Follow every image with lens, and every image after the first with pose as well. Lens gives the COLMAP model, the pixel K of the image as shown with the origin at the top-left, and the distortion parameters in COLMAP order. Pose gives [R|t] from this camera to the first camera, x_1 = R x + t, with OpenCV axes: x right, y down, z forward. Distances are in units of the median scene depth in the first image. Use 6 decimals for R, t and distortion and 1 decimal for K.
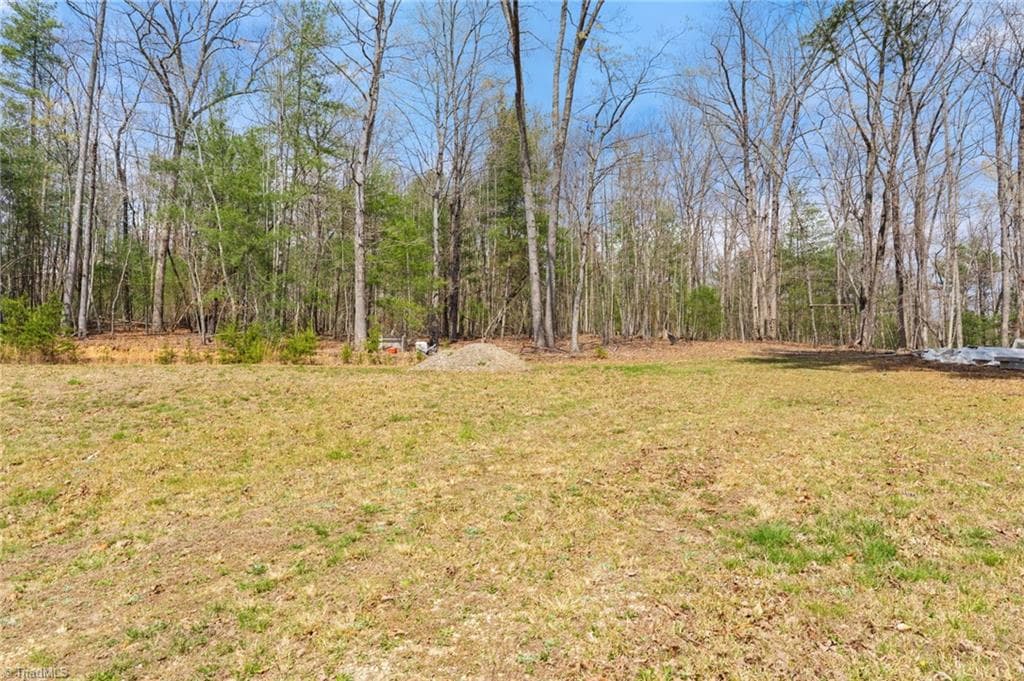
lens RADIAL K [[572.5, 0, 512.0], [0, 572.5, 340.5], [0, 0, 1]] dist [-0.001147, -0.000561]
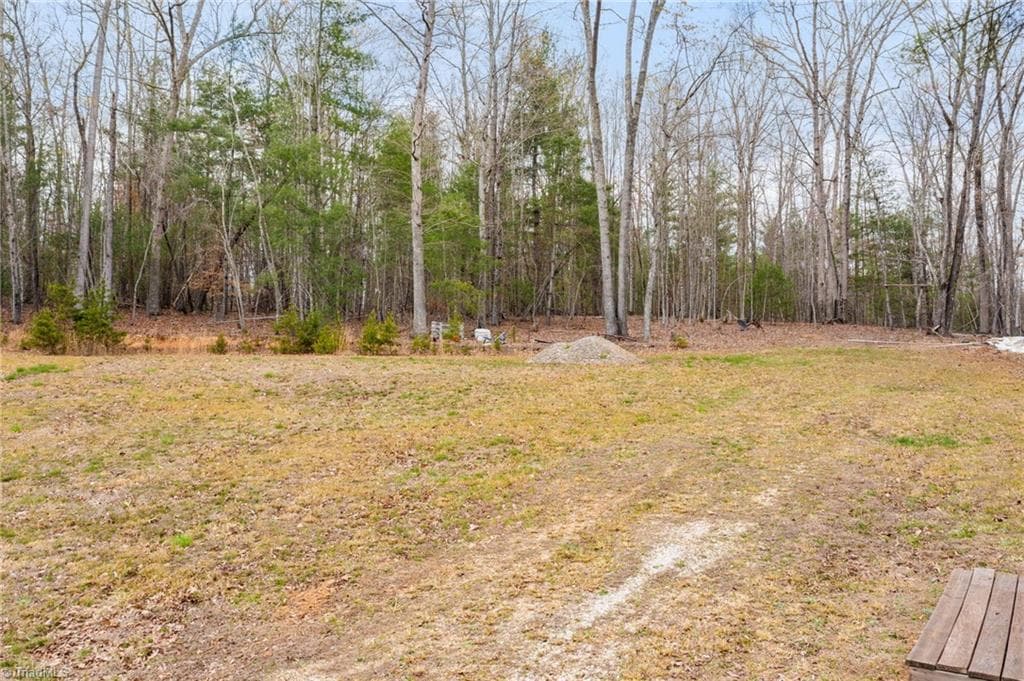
lens RADIAL K [[779.6, 0, 512.0], [0, 779.6, 340.5], [0, 0, 1]] dist [-0.012006, -0.004832]
pose [[0.998924, -0.000815, 0.046371, -0.142551], [-0.000917, 0.999303, 0.037307, -0.022280], [-0.046370, -0.037309, 0.998227, -0.232484]]
